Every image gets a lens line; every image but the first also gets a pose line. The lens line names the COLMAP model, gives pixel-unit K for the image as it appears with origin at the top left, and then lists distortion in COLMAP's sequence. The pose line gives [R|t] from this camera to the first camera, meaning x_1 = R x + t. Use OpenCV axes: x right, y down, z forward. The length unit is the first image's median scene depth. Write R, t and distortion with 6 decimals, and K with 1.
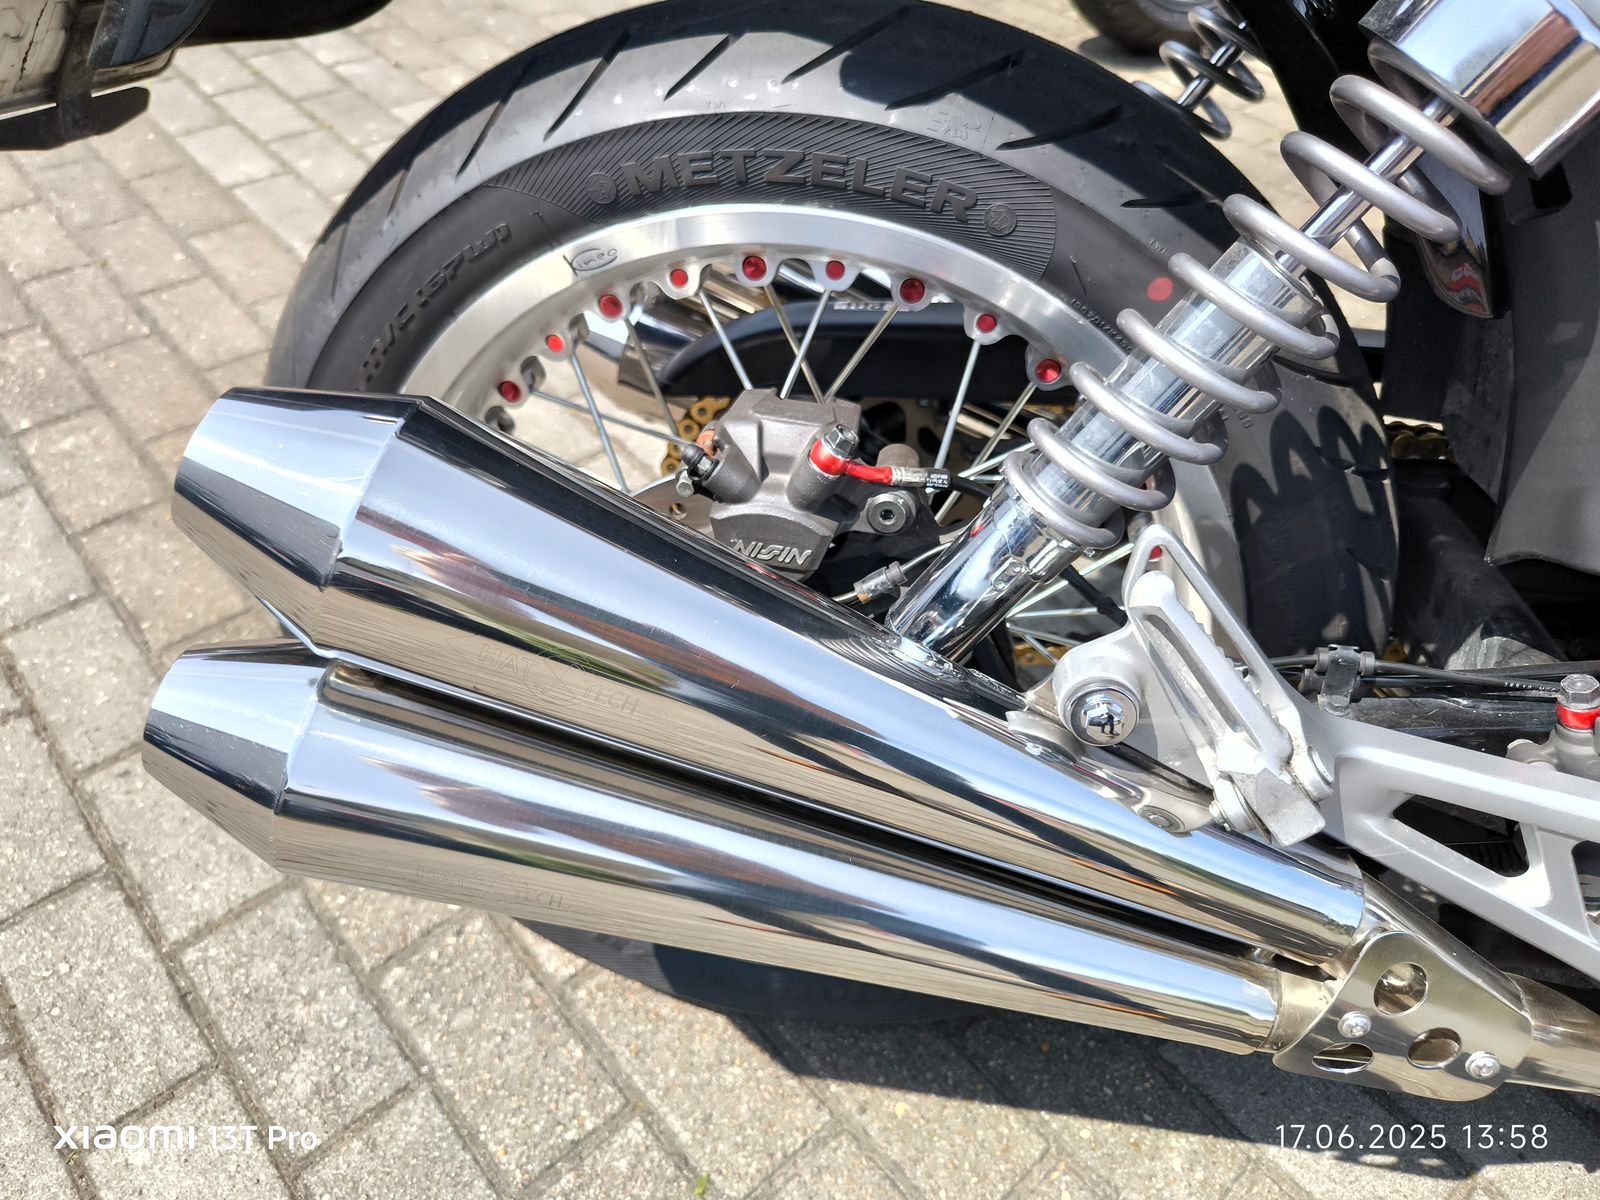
lens RADIAL K [[1121.0, 0, 790.0], [0, 1121.0, 600.6], [0, 0, 1]] dist [0.000951, -0.003443]
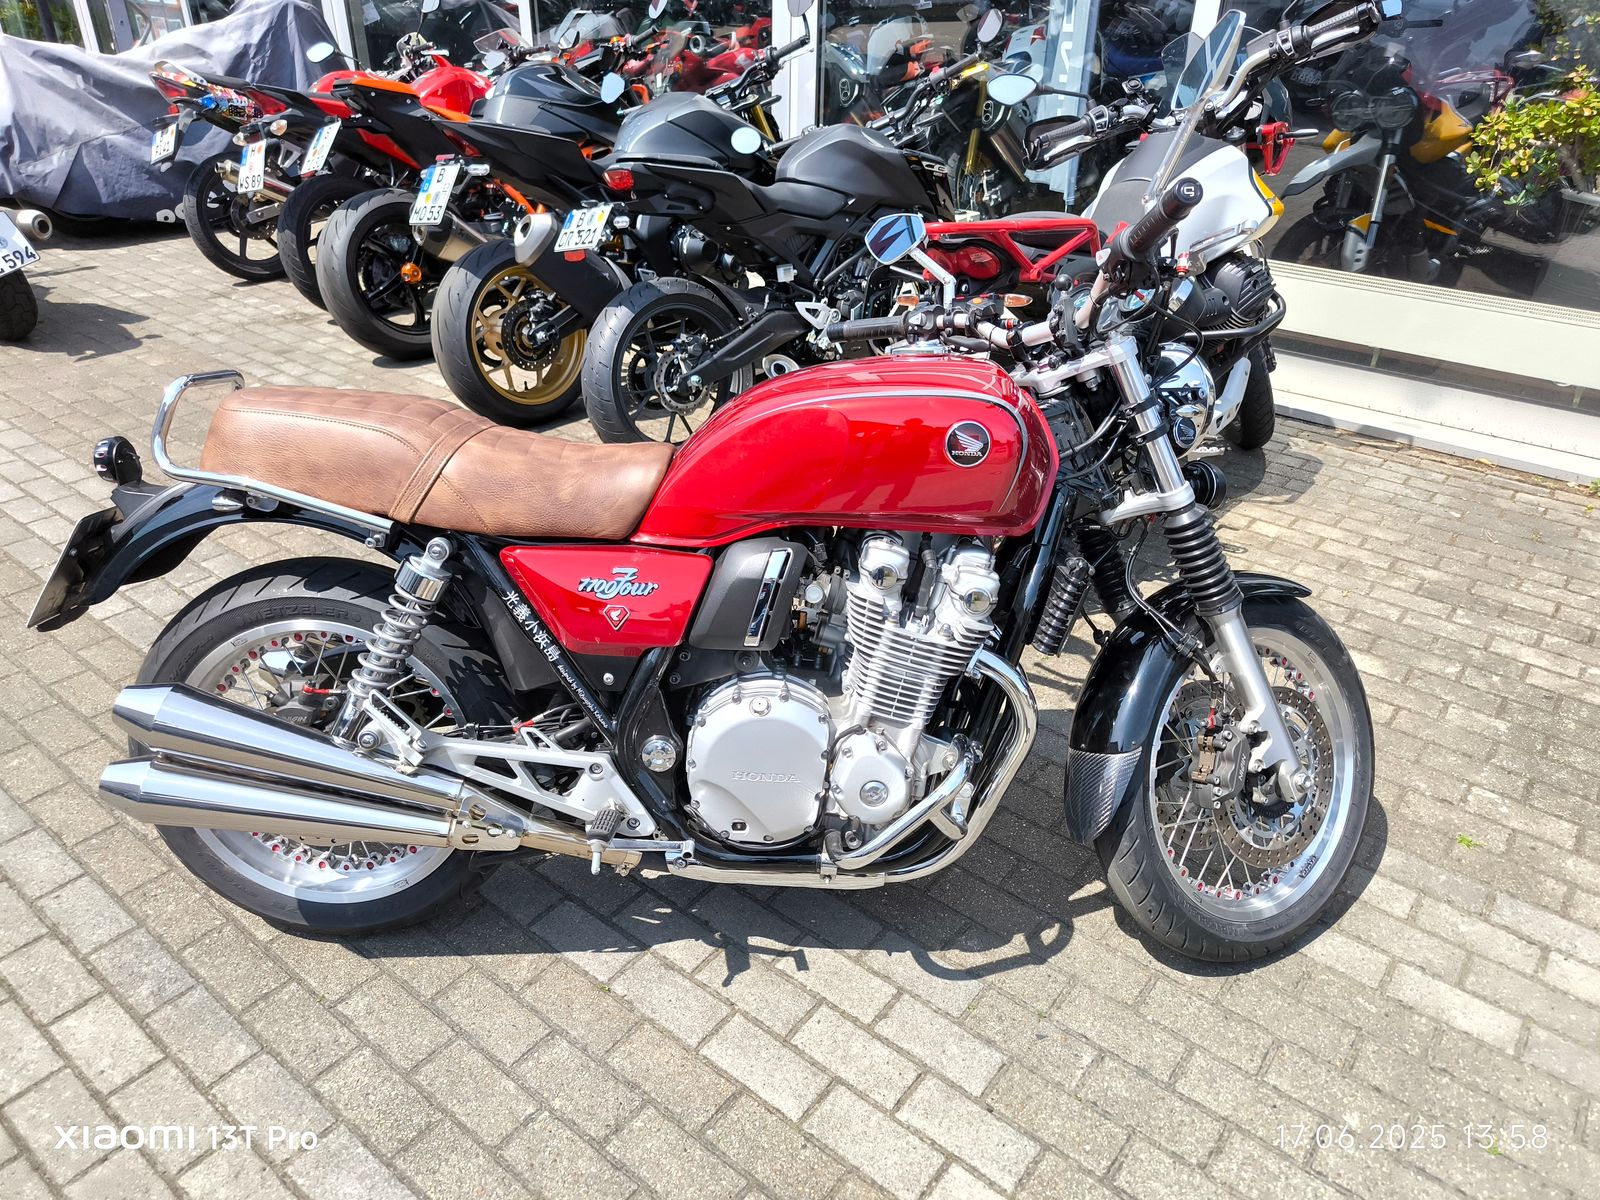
lens RADIAL K [[1121.0, 0, 808.6], [0, 1121.0, 606.3], [0, 0, 1]] dist [0.000951, -0.003443]
pose [[0.982759, -0.120681, 0.140075, 0.683051], [0.154654, 0.951746, -0.265070, 0.488740], [-0.101327, 0.282163, 0.954000, -1.571986]]
